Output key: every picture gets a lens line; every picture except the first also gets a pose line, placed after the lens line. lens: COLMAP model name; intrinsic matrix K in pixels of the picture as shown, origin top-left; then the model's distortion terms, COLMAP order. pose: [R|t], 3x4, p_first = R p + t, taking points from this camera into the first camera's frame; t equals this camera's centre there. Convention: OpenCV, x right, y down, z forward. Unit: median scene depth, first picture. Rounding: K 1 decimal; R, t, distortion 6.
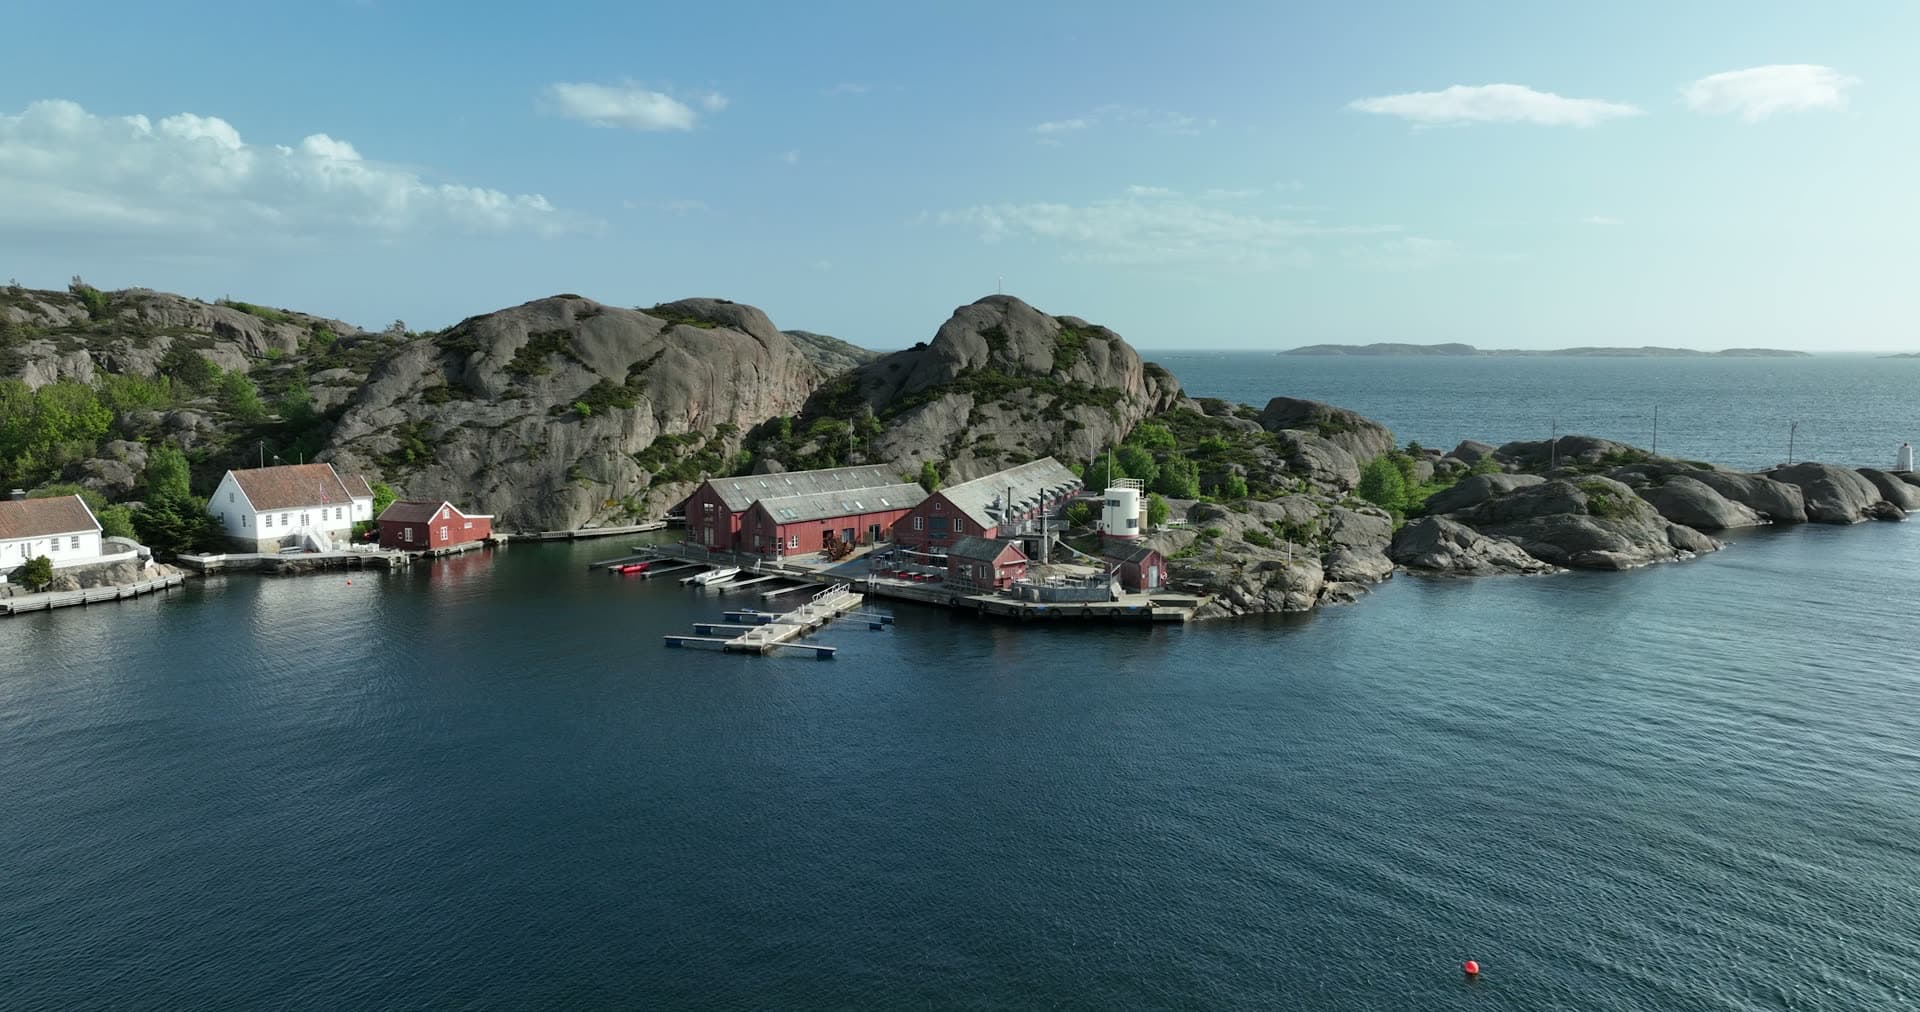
lens RADIAL K [[1344.0, 0, 960.0], [0, 1344.0, 506.0], [0, 0, 1]] dist [0.000300, 0.013125]
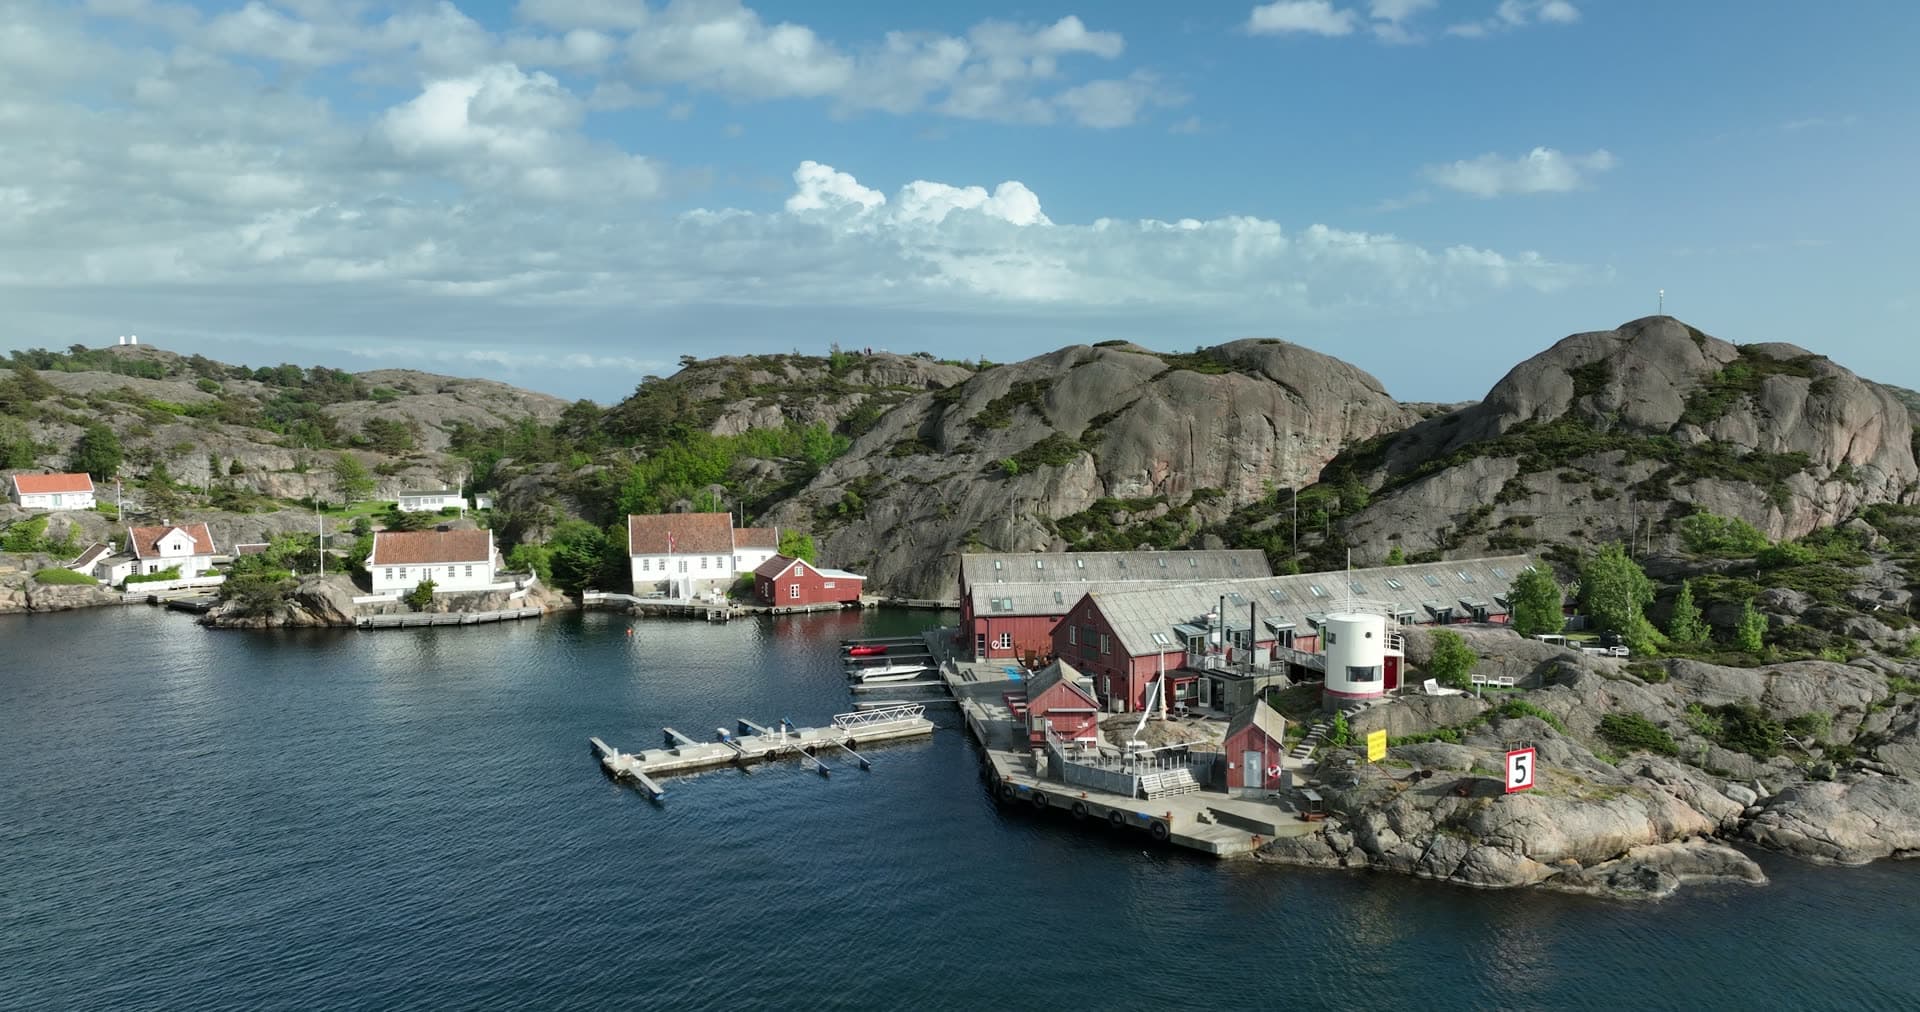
lens RADIAL K [[1344.0, 0, 960.0], [0, 1344.0, 506.0], [0, 0, 1]] dist [0.000300, 0.013125]
pose [[0.728618, 0.043248, -0.683553, 0.279133], [-0.072890, 0.997233, -0.014601, -0.027437], [0.681031, 0.060462, 0.729754, 0.296783]]
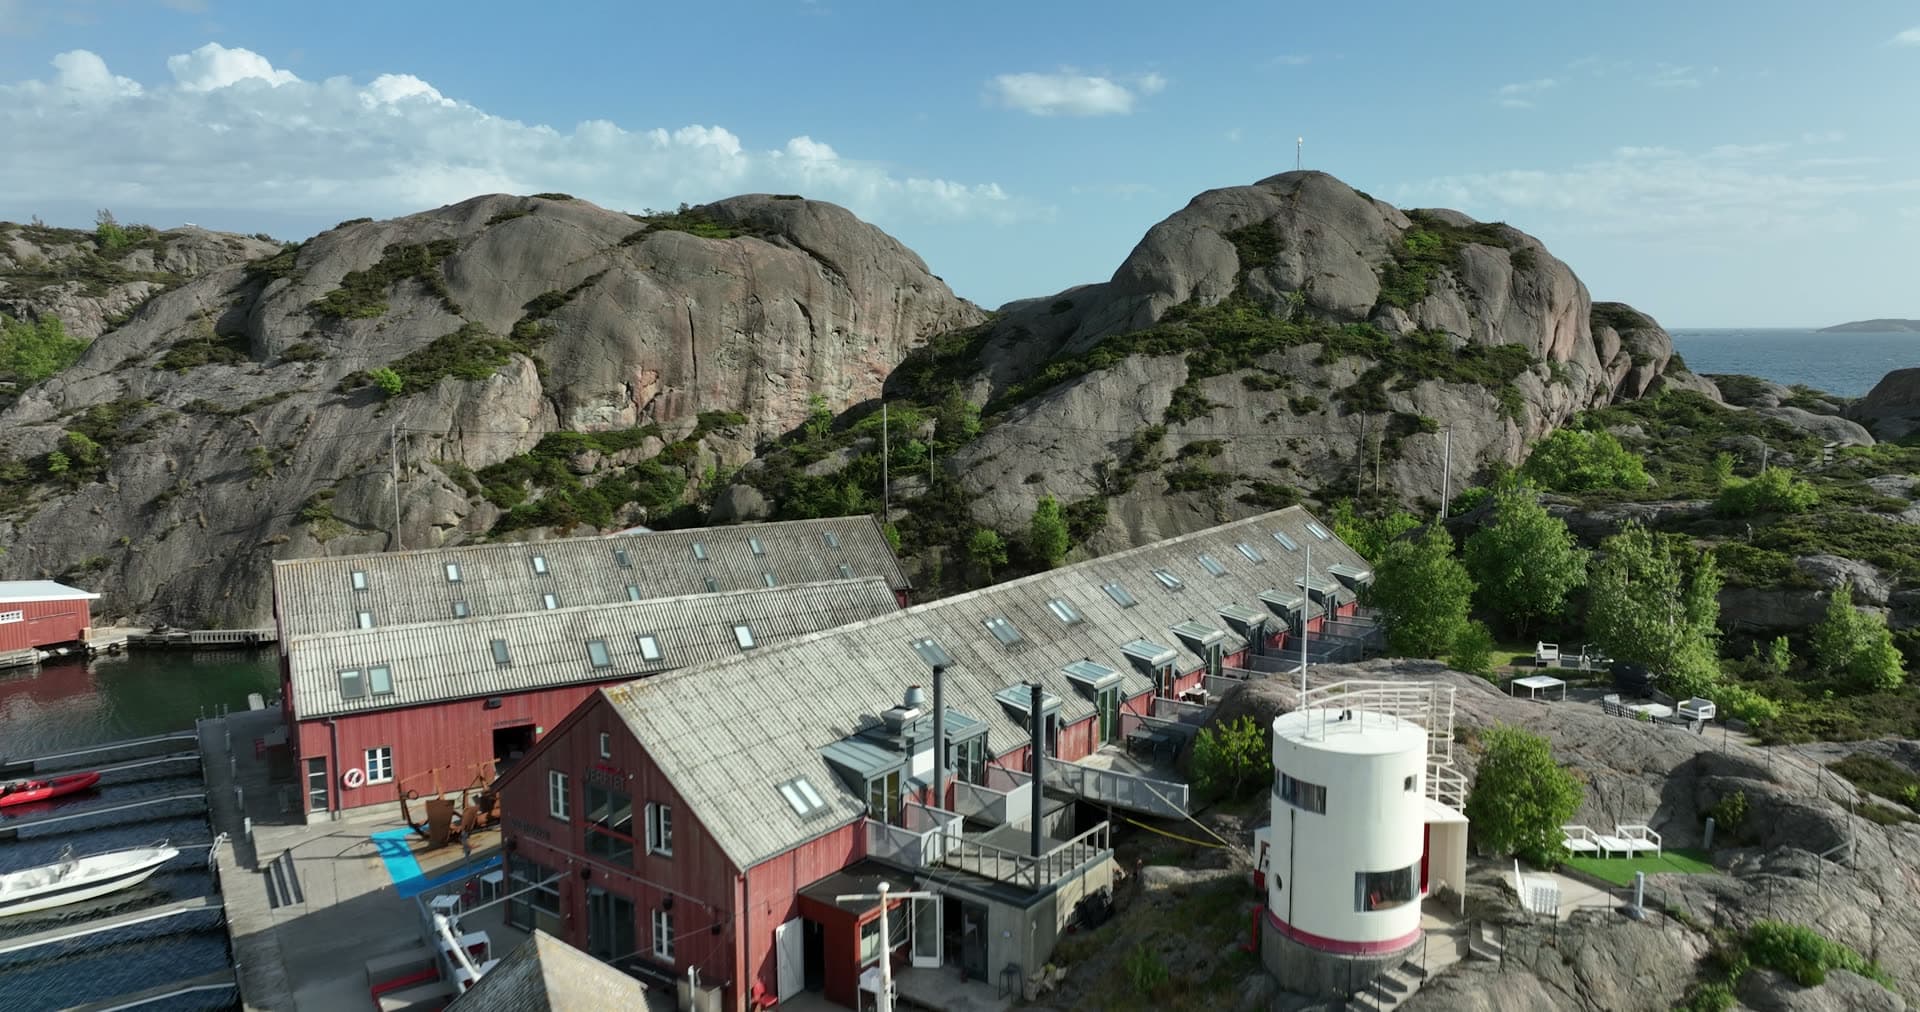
lens RADIAL K [[1344.0, 0, 960.0], [0, 1344.0, 506.0], [0, 0, 1]] dist [0.000300, 0.013125]
pose [[0.946610, 0.035371, -0.320436, 0.089143], [-0.031643, 0.999357, 0.016837, -0.035742], [0.320825, -0.005798, 0.947121, 0.524503]]
